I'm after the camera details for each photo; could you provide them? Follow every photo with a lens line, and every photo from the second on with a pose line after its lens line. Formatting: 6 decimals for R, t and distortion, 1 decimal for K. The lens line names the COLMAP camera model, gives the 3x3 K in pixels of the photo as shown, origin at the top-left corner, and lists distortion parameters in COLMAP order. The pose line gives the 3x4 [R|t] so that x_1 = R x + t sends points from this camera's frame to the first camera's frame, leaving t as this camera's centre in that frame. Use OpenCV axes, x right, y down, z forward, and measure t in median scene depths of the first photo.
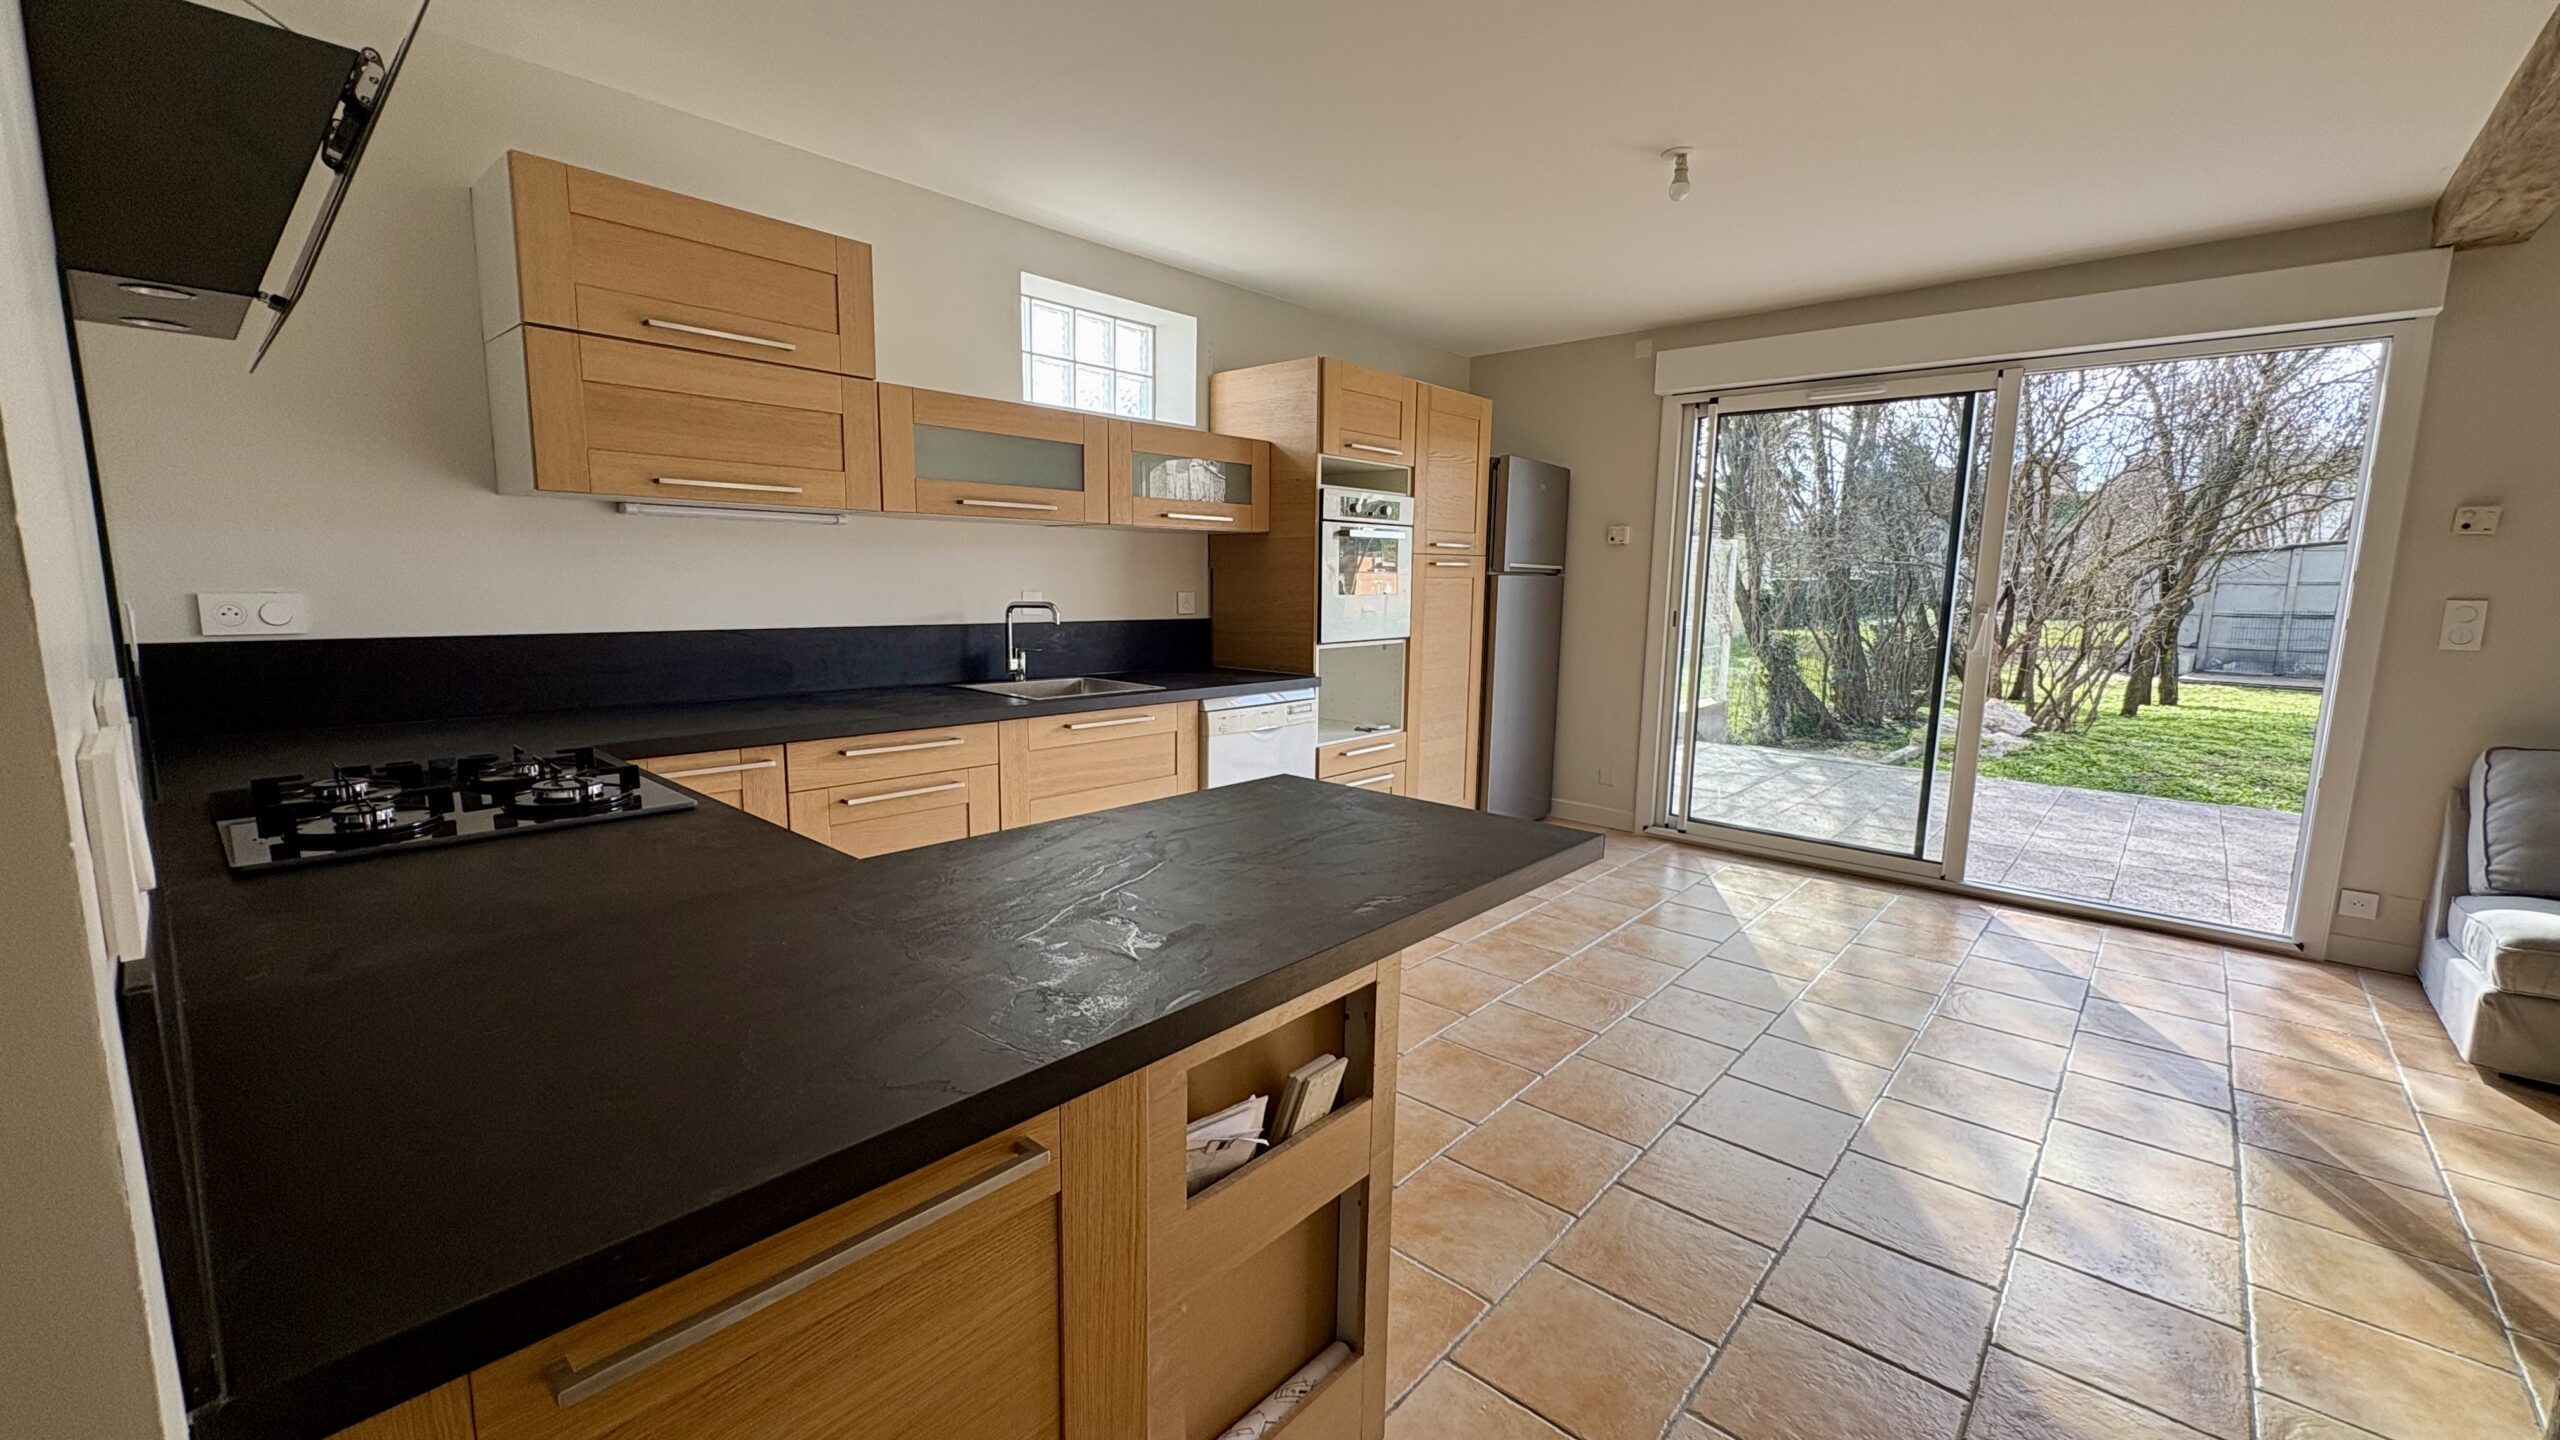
lens RADIAL K [[1007.1, 0, 1280.0], [0, 1007.1, 720.0], [0, 0, 1]] dist [0.001430, 0.000092]
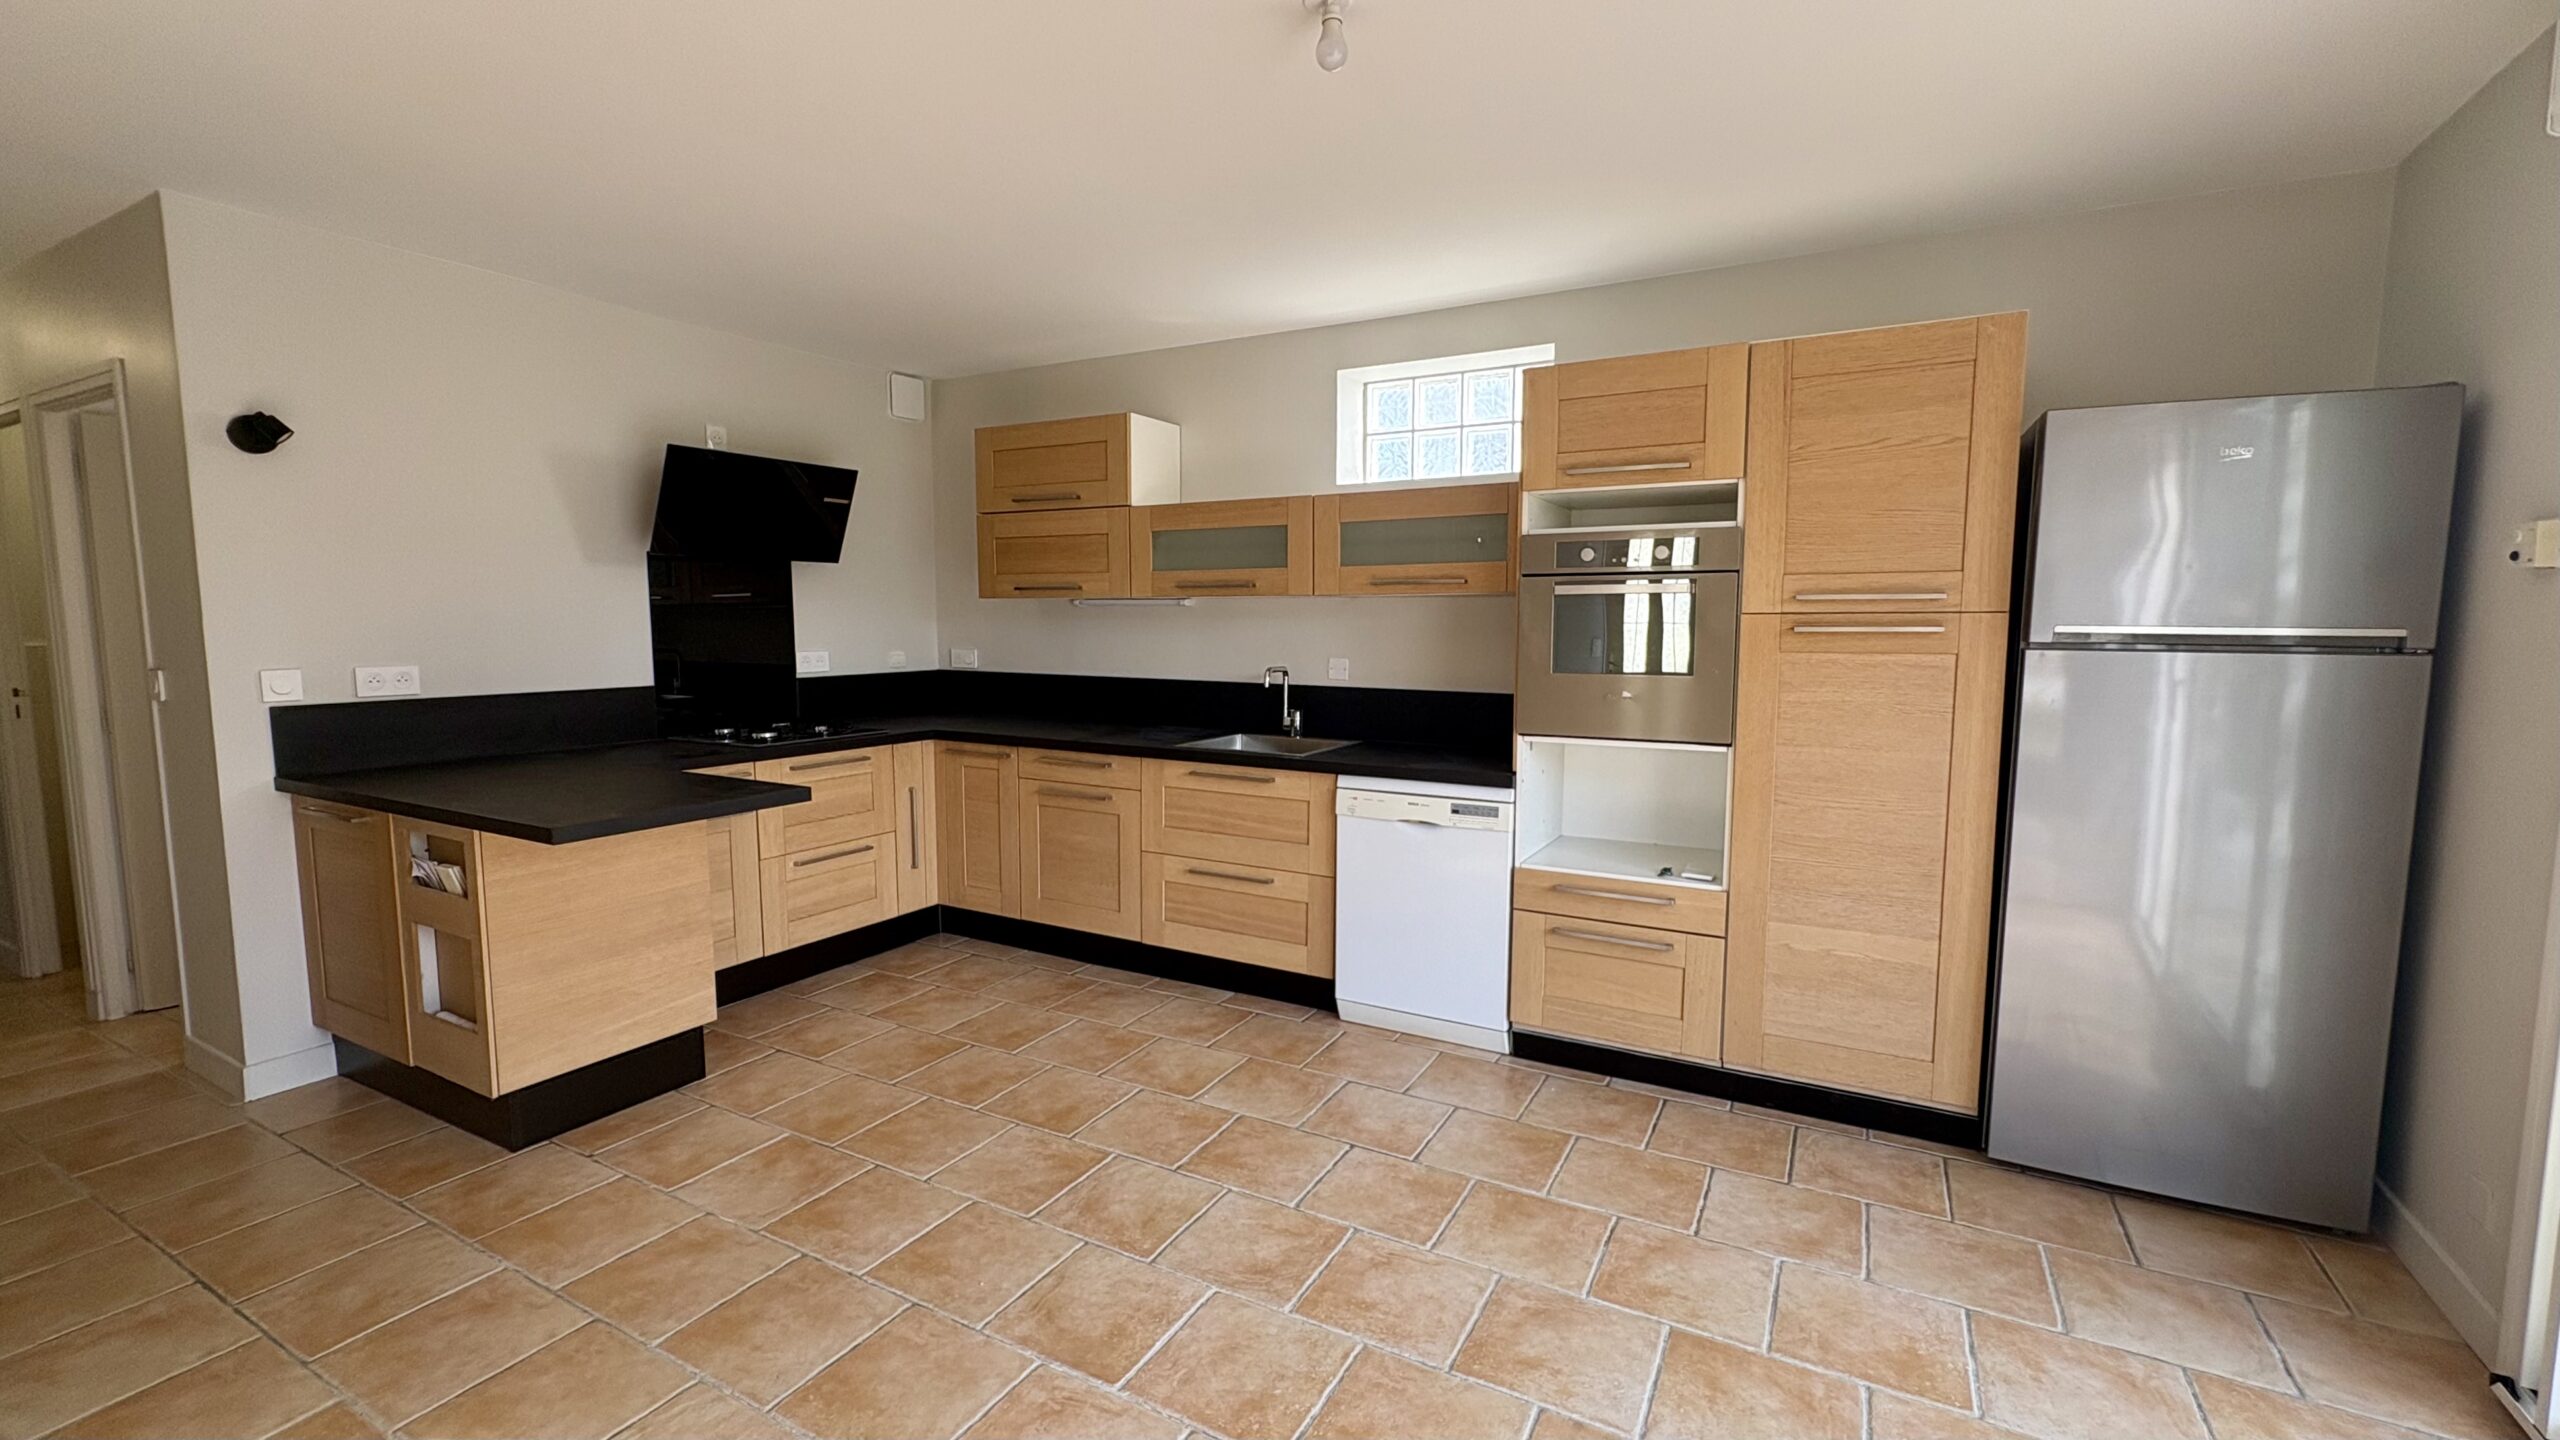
lens RADIAL K [[1057.1, 0, 1280.0], [0, 1057.1, 720.0], [0, 0, 1]] dist [-0.001383, -0.000097]
pose [[0.225820, 0.077966, -0.971044, 0.886169], [-0.139214, 0.989144, 0.047044, -0.111096], [0.964171, 0.124559, 0.234222, 0.715103]]
